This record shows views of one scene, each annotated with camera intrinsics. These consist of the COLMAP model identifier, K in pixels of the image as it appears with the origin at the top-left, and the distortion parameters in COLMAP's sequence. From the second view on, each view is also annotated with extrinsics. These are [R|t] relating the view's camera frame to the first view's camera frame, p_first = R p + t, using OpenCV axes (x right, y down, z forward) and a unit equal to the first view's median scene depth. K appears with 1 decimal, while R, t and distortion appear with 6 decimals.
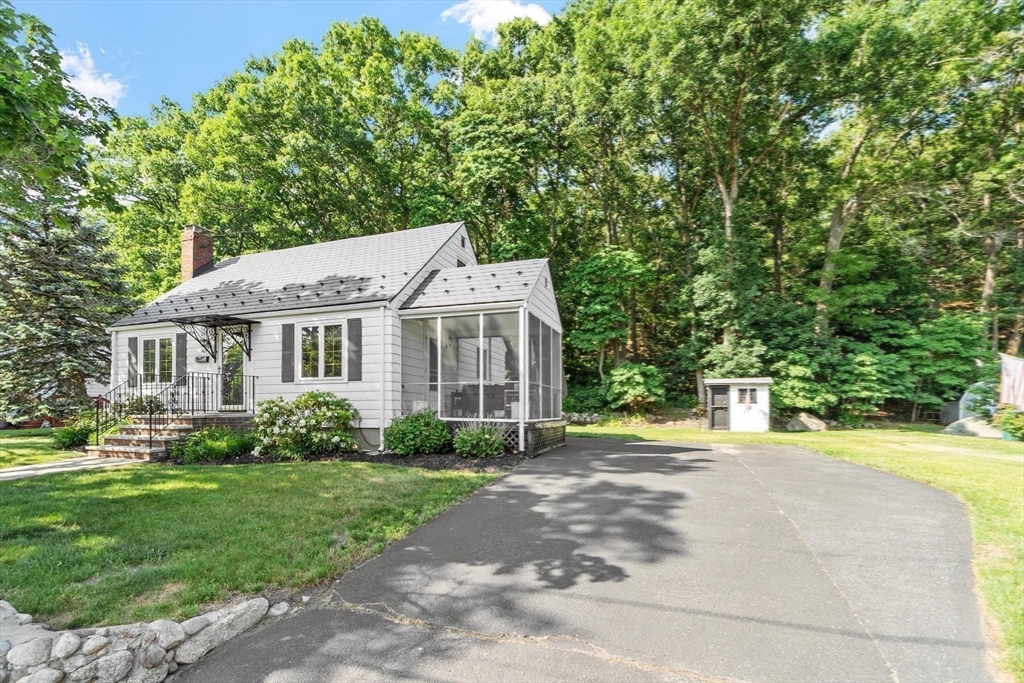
lens RADIAL K [[474.1, 0, 488.4], [0, 474.1, 404.9], [0, 0, 1]] dist [0.001209, 0.000072]
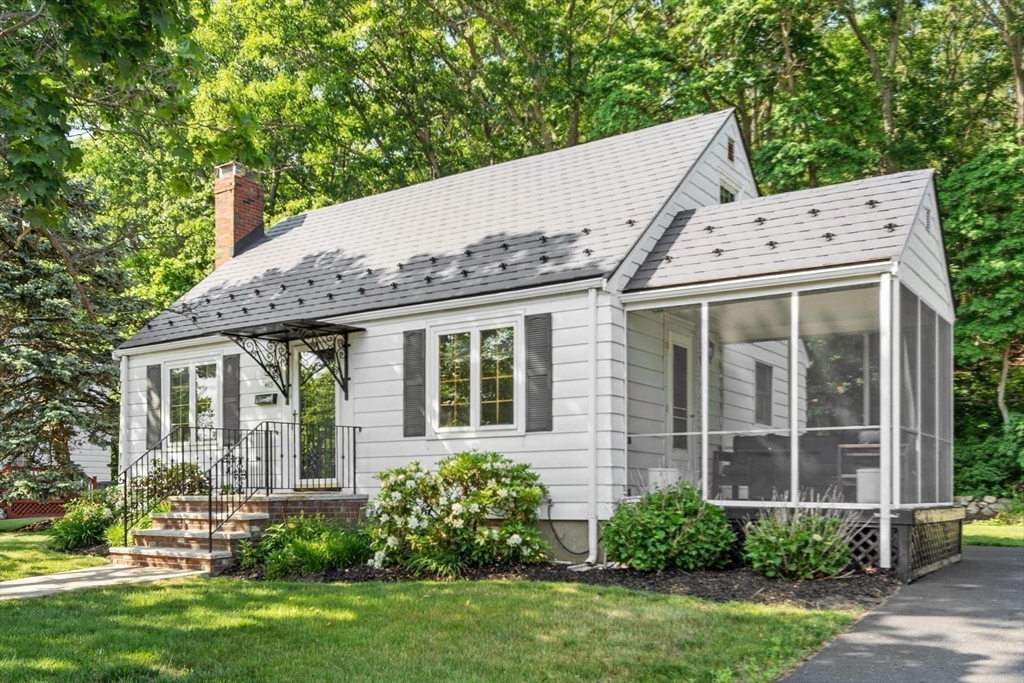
lens RADIAL K [[944.1, 0, 471.9], [0, 944.1, 492.0], [0, 0, 1]] dist [0.007622, 0.000000]
pose [[0.967538, -0.001443, -0.252722, -0.075672], [0.004496, 0.999924, 0.011502, 0.004068], [0.252687, -0.012265, 0.967470, -0.040450]]
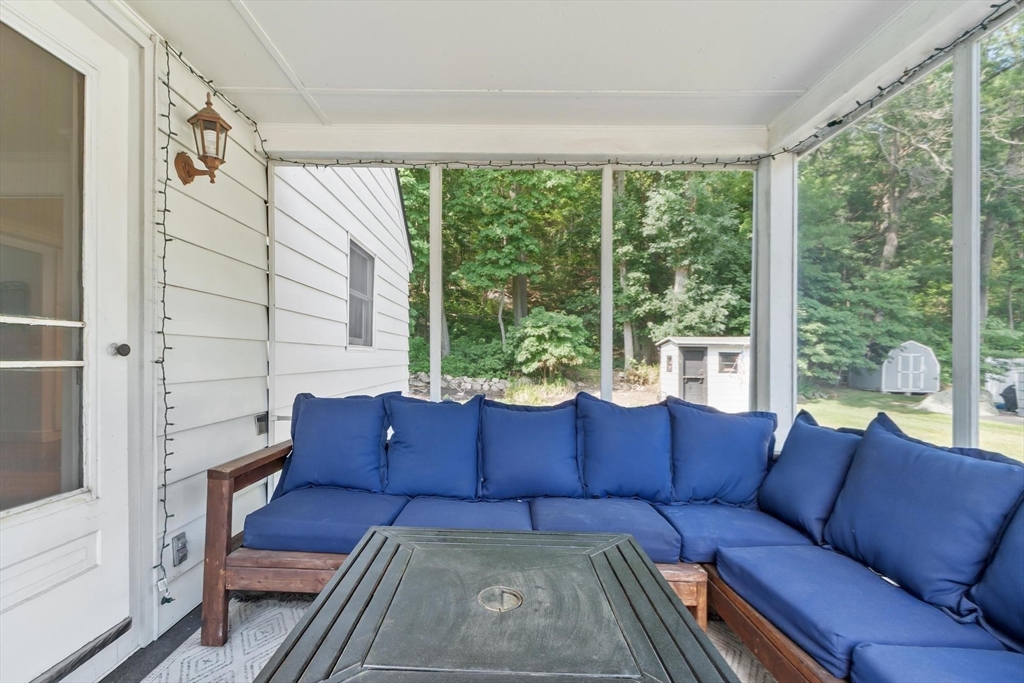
lens RADIAL K [[461.4, 0, 485.7], [0, 461.4, 356.9], [0, 0, 1]] dist [-0.001763, -0.000812]
pose [[0.945697, 0.002854, 0.325037, -0.044740], [-0.009302, 0.999790, 0.018286, -0.070568], [-0.324916, -0.020316, 0.945525, 0.896131]]
